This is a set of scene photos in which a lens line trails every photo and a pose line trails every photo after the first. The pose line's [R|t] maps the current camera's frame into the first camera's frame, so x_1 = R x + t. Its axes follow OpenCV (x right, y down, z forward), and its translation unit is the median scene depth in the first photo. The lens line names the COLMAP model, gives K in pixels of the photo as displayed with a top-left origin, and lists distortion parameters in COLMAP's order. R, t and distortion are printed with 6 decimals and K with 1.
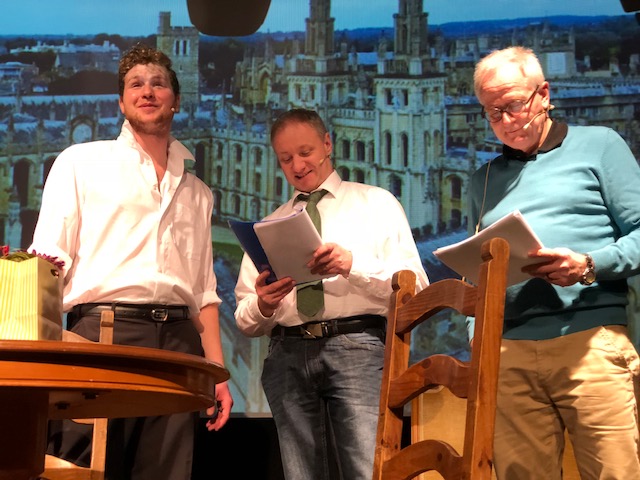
lens RADIAL K [[1076.6, 0, 325.0], [0, 1076.6, 240.9], [0, 0, 1]] dist [0.074451, 0.000000]
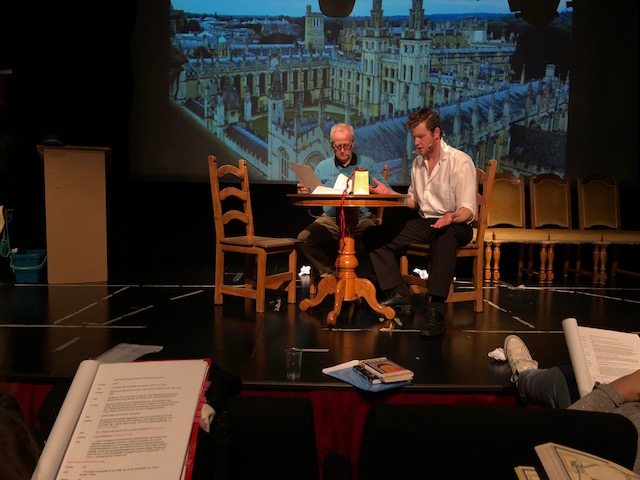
lens RADIAL K [[523.4, 0, 321.5], [0, 523.4, 237.6], [0, 0, 1]] dist [0.035421, -0.030316]
pose [[0.999369, 0.013005, 0.033060, -0.155400], [-0.022733, 0.949216, 0.313802, -0.098332], [-0.027301, -0.314356, 0.948913, -0.204704]]
